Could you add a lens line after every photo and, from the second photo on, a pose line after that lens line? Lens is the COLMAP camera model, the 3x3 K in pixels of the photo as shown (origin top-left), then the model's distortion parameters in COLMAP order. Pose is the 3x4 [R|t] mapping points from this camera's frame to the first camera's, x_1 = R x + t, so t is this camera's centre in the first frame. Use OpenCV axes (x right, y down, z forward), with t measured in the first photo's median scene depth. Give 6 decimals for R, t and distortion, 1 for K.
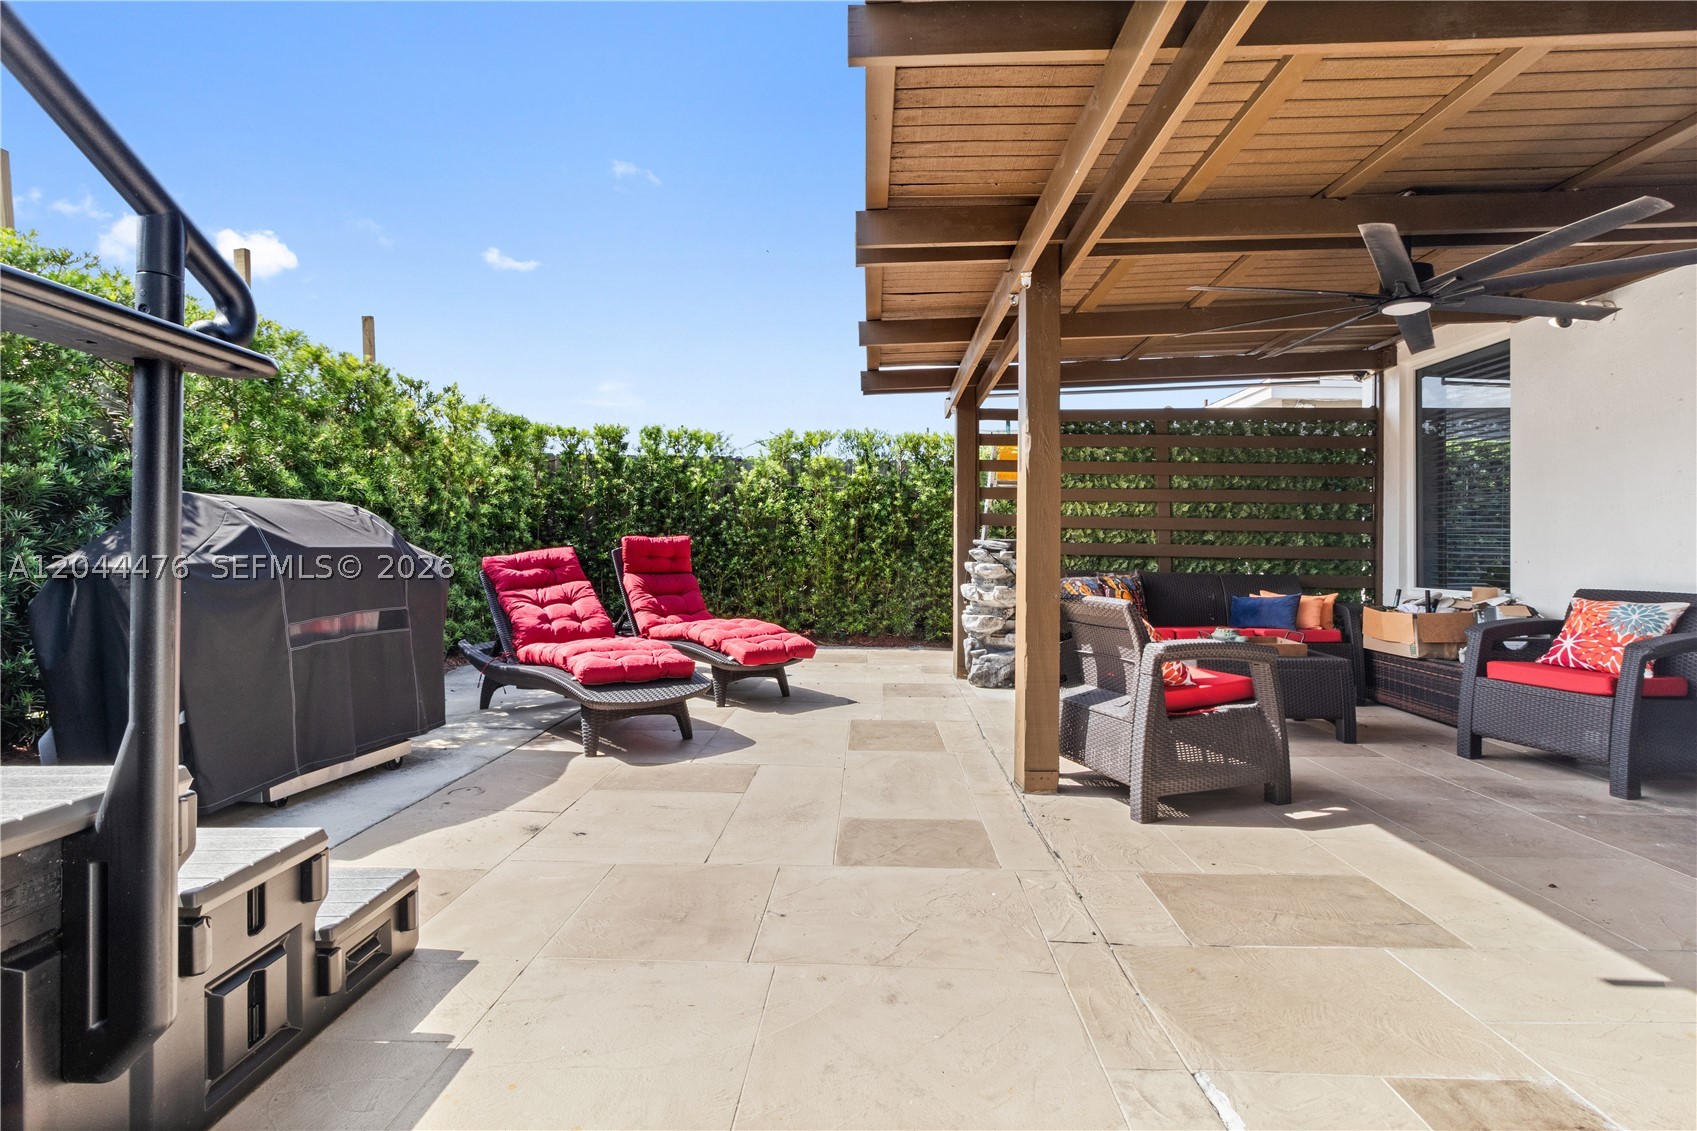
lens RADIAL K [[787.2, 0, 855.8], [0, 787.2, 539.6], [0, 0, 1]] dist [0.000120, 0.000178]
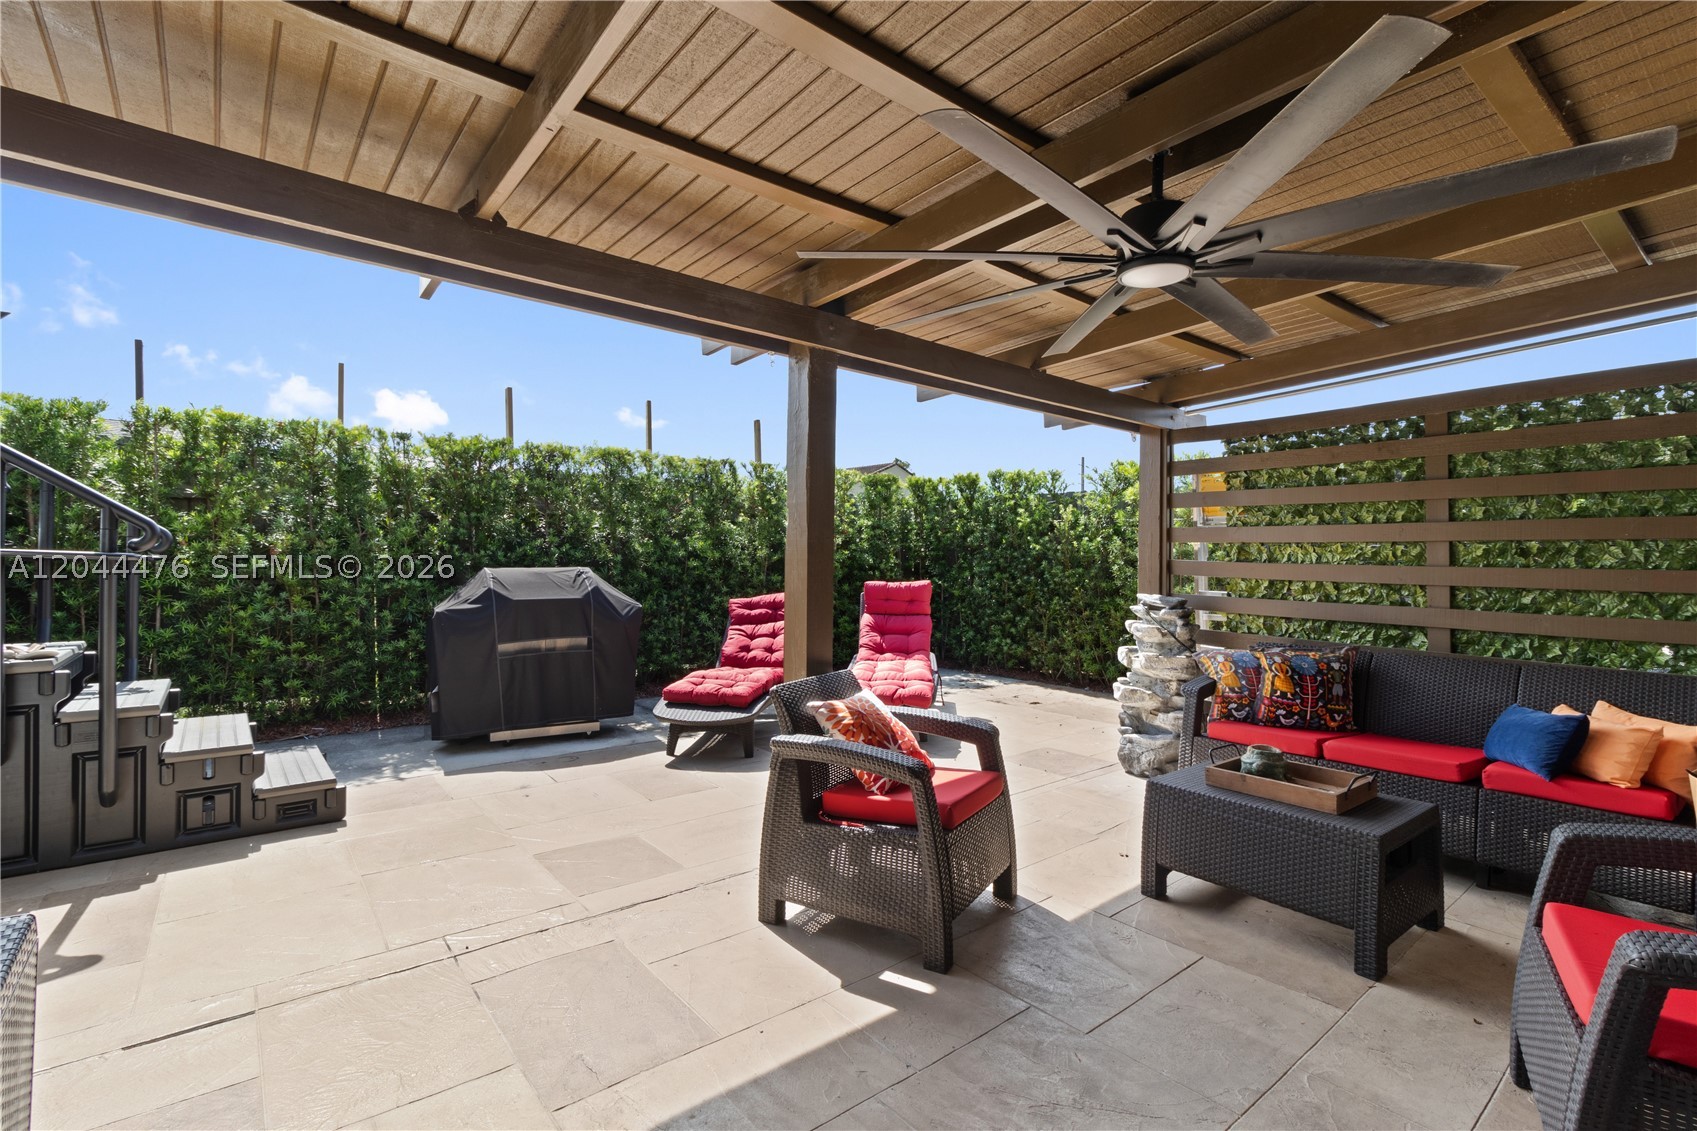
lens RADIAL K [[783.7, 0, 846.3], [0, 783.7, 552.3], [0, 0, 1]] dist [0.002030, -0.000193]
pose [[0.645425, -0.011302, -0.763740, 0.568736], [0.009165, 0.999933, -0.007052, -0.039322], [0.763768, -0.002448, 0.645486, 0.226753]]
